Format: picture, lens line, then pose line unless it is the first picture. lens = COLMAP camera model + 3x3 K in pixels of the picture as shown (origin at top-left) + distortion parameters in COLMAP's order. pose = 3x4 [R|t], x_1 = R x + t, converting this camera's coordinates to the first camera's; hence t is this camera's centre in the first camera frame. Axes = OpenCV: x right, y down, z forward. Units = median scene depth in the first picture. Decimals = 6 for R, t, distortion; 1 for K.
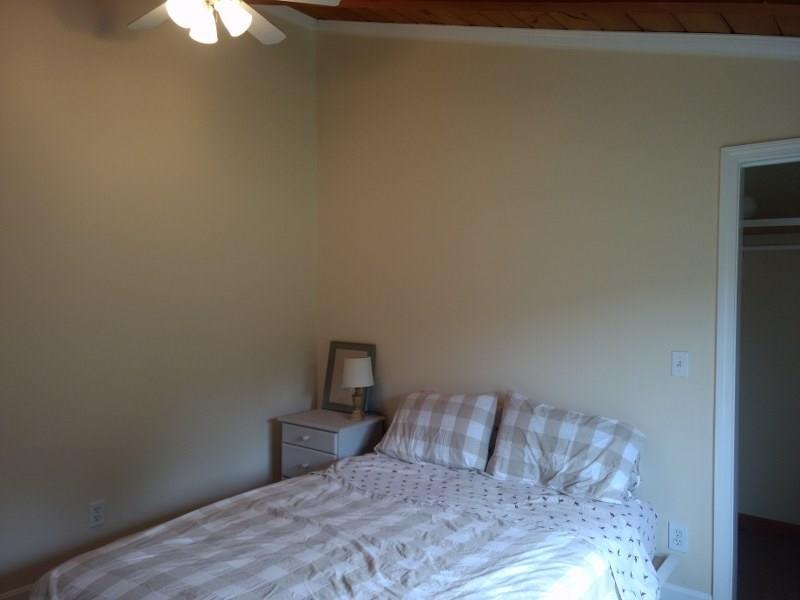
lens RADIAL K [[641.6, 0, 400.0], [0, 641.6, 300.0], [0, 0, 1]] dist [0.071280, -0.011478]
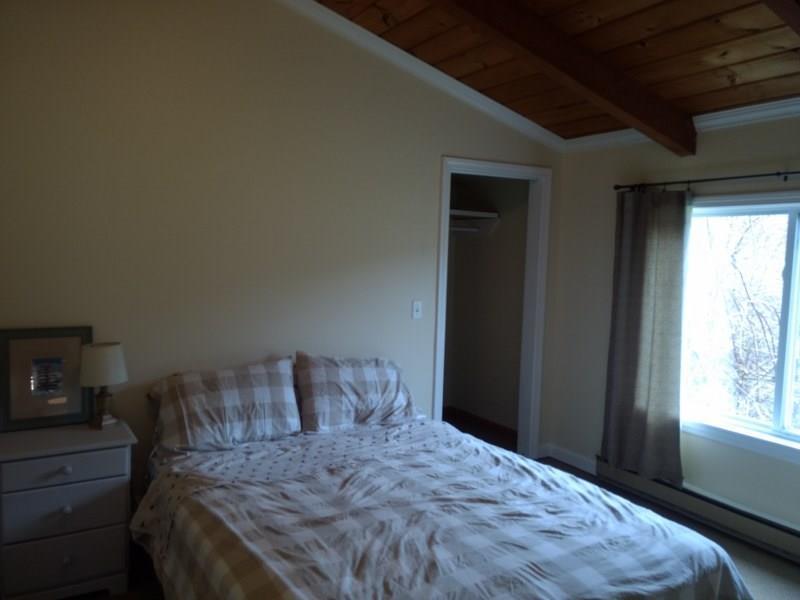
lens RADIAL K [[641.6, 0, 400.0], [0, 641.6, 300.0], [0, 0, 1]] dist [0.071280, -0.011478]
pose [[0.349656, -0.070314, 0.934236, -0.815243], [-0.004415, 0.997045, 0.076693, -0.025243], [-0.936868, -0.030940, 0.348312, 0.537063]]
